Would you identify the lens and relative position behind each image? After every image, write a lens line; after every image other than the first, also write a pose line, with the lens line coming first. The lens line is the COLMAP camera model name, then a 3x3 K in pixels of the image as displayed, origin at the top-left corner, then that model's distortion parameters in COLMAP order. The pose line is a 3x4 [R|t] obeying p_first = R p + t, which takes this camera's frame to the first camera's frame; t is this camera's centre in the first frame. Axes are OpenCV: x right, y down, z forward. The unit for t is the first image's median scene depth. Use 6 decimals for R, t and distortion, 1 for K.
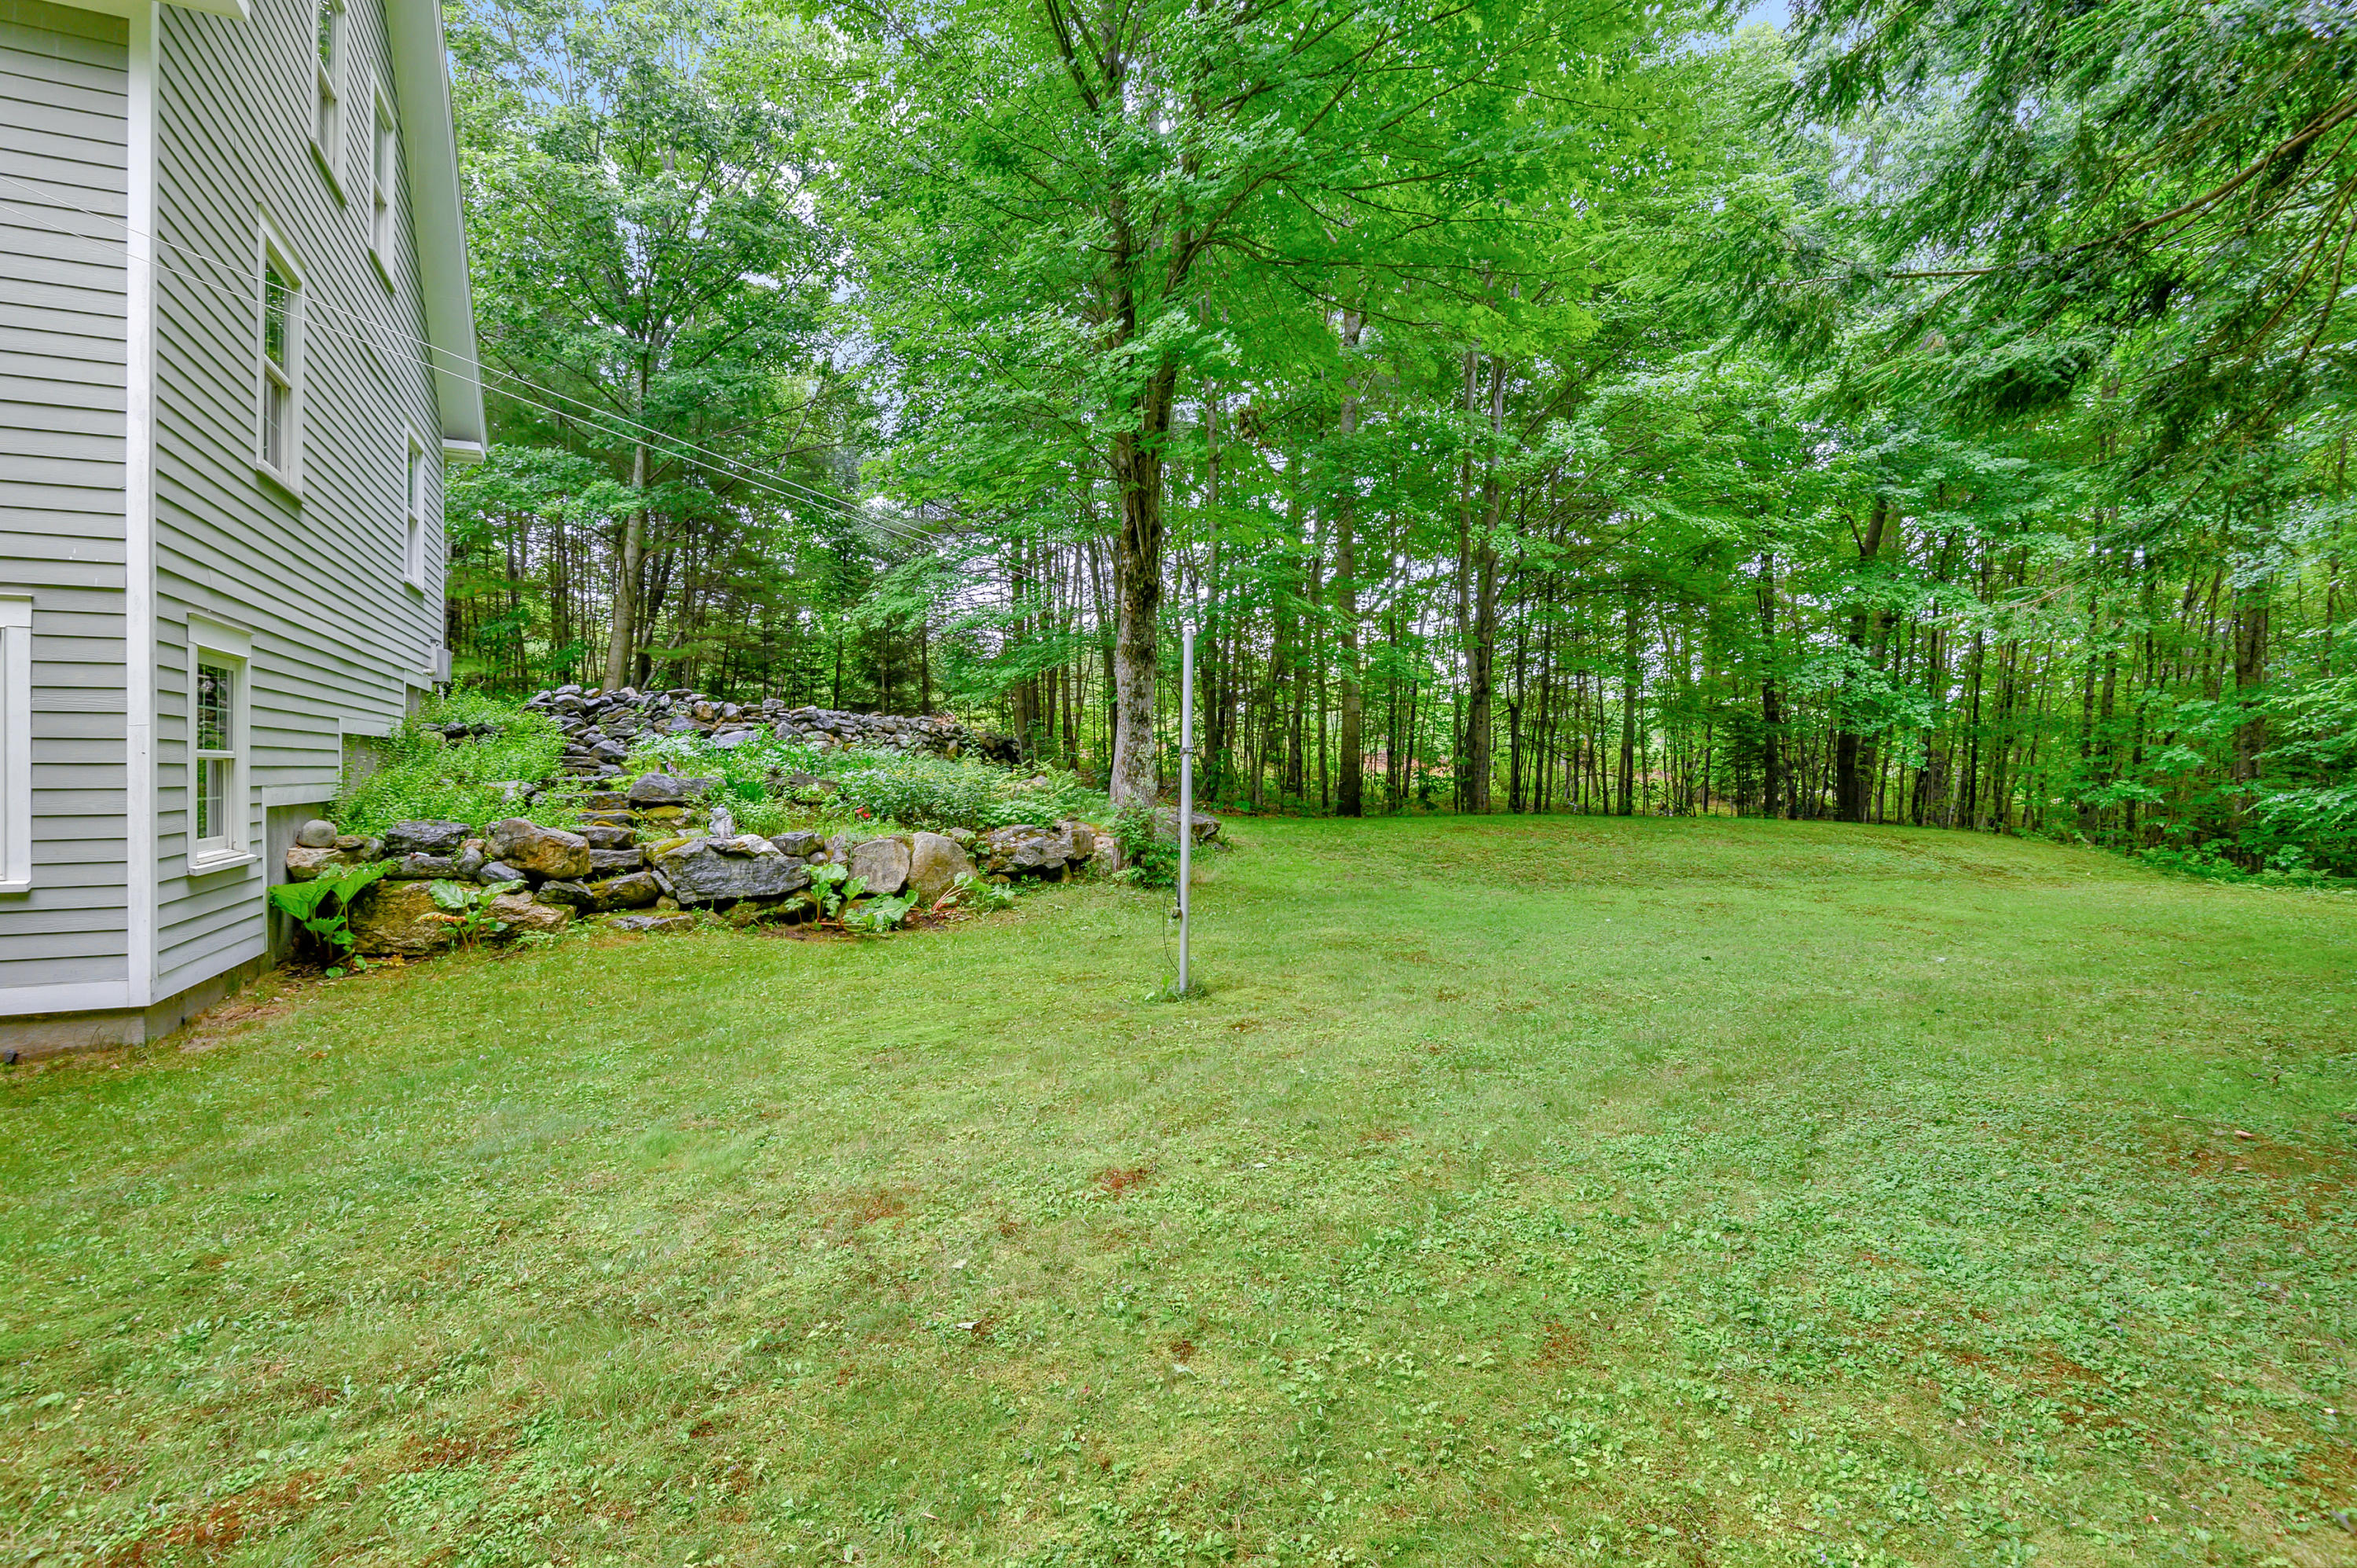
lens RADIAL K [[1086.3, 0, 1173.7], [0, 1086.3, 792.1], [0, 0, 1]] dist [-0.021989, -0.000325]
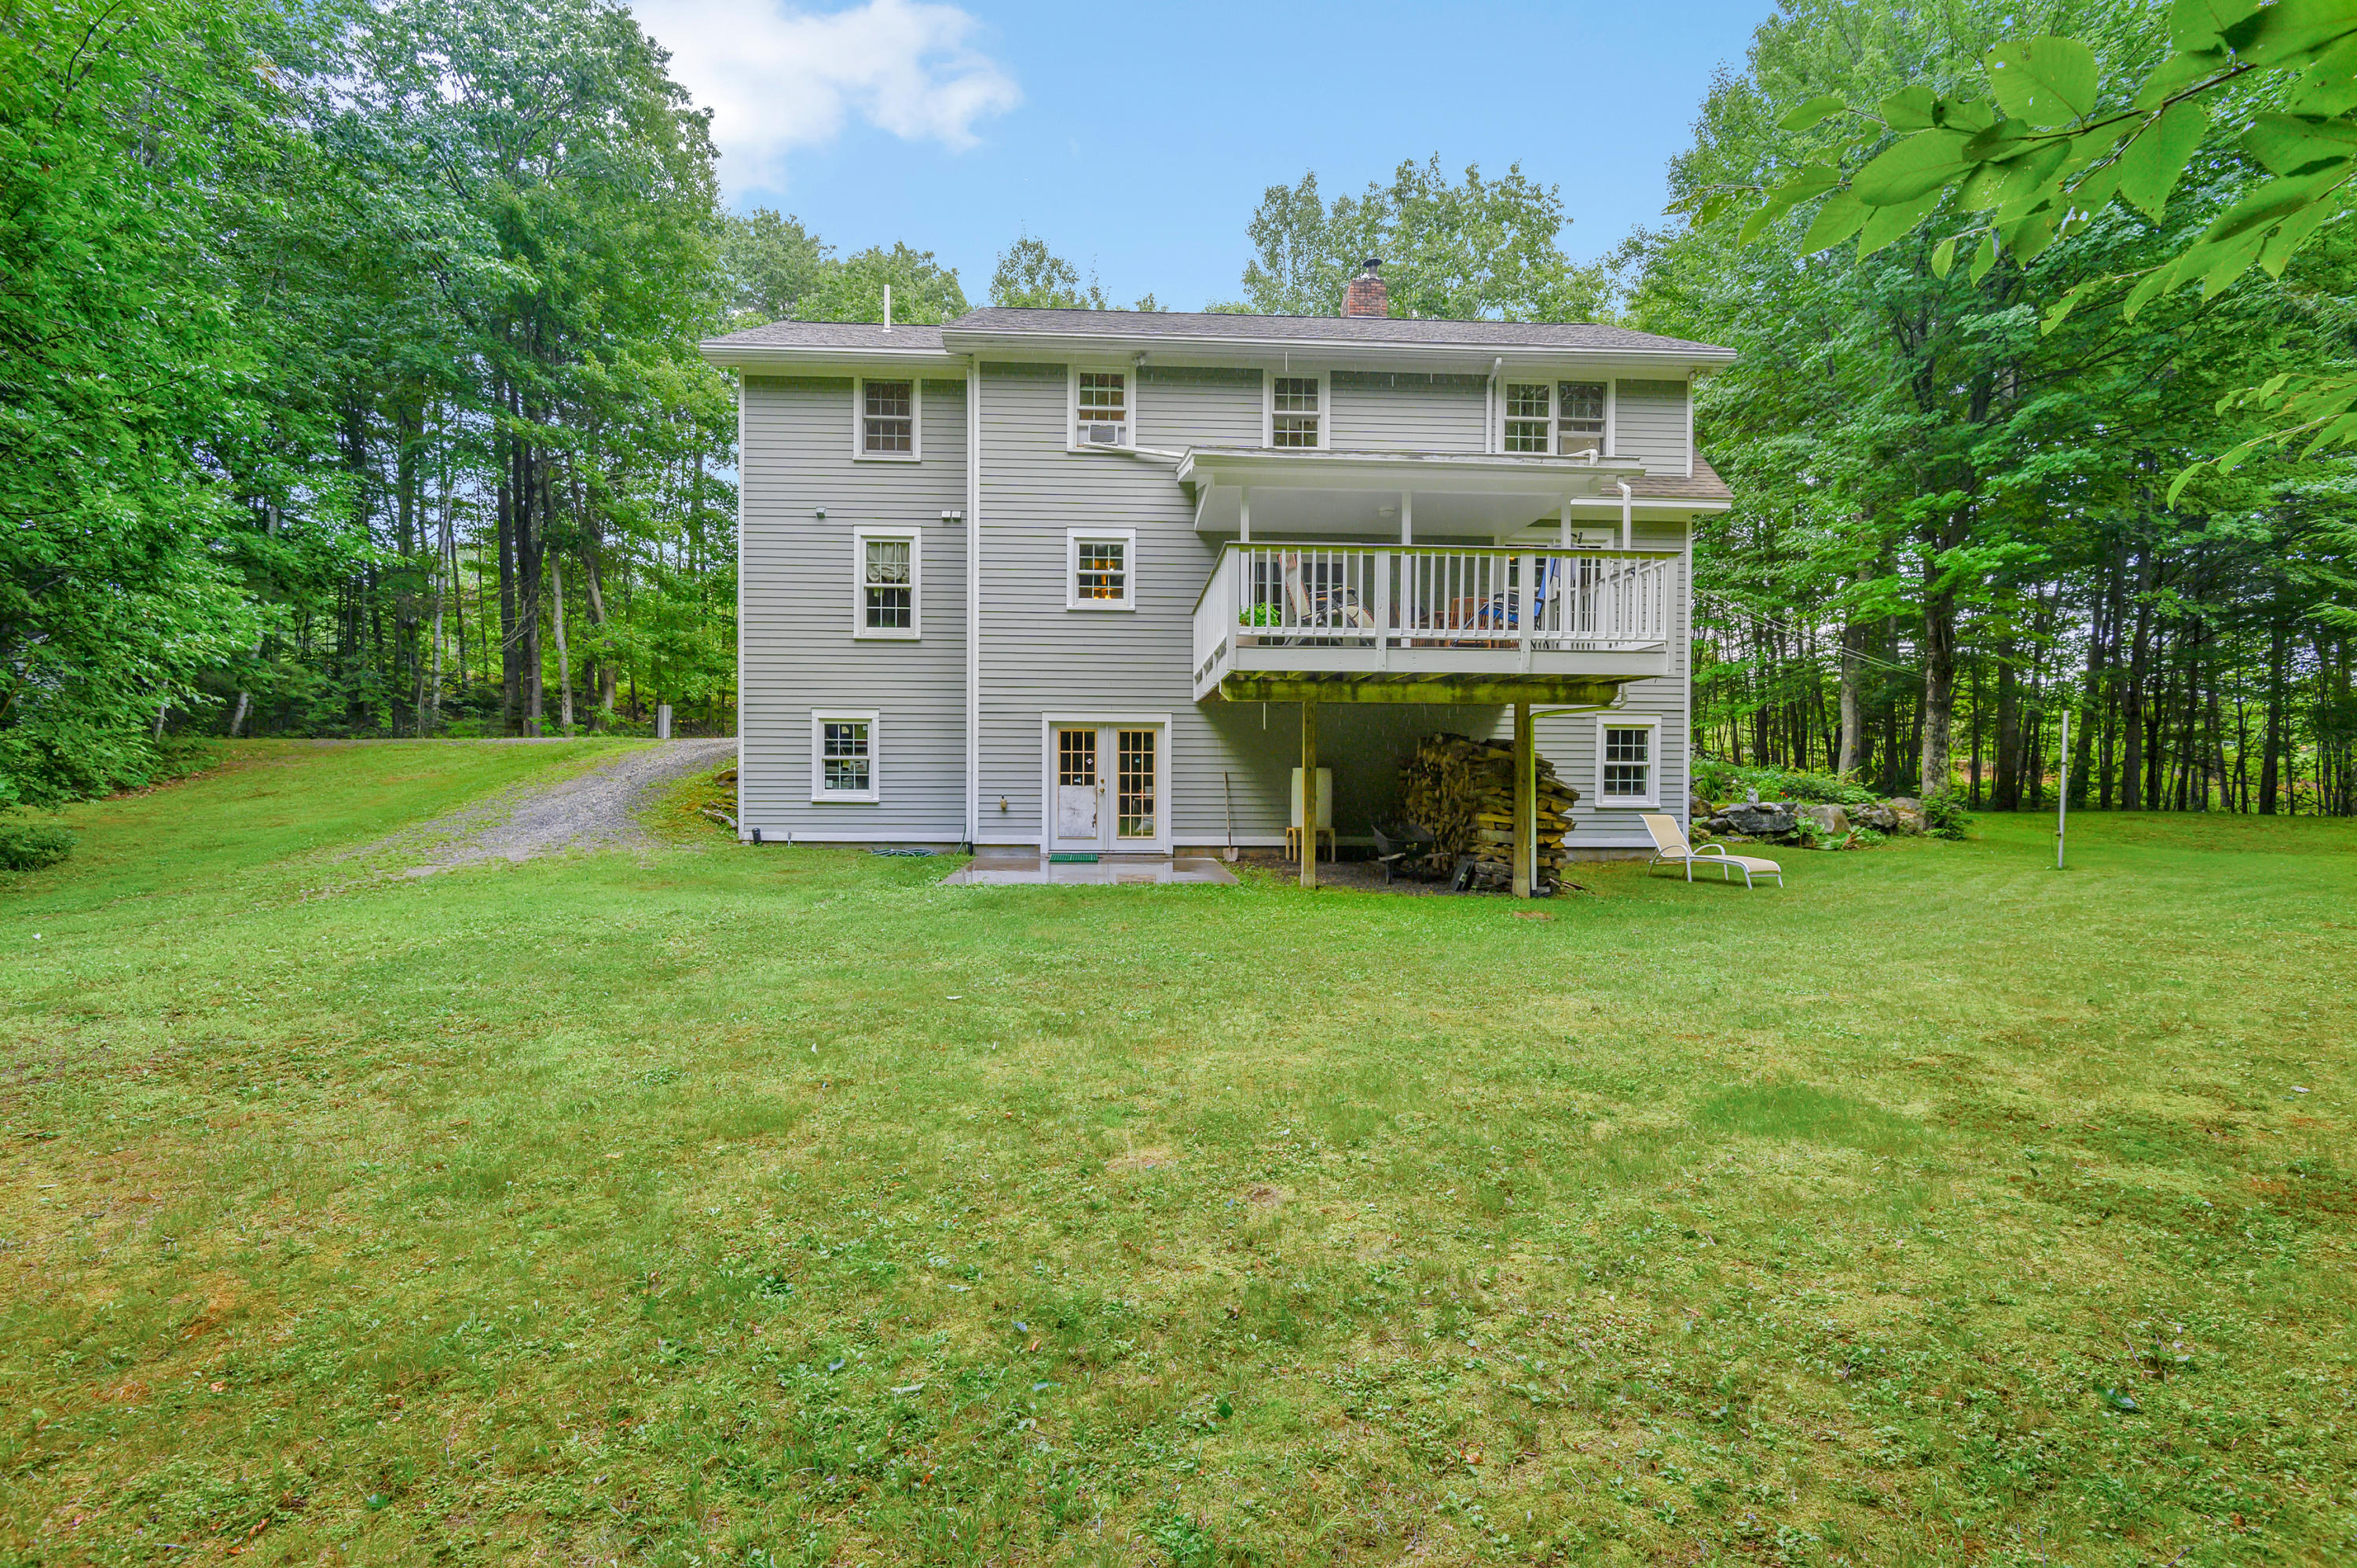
lens RADIAL K [[1086.3, 0, 1187.2], [0, 1086.3, 787.5], [0, 0, 1]] dist [-0.021989, -0.000325]
pose [[0.925624, 0.021218, -0.377848, -0.275809], [-0.021676, 0.999760, 0.003039, 0.012433], [0.377822, 0.005377, 0.925862, -0.590590]]
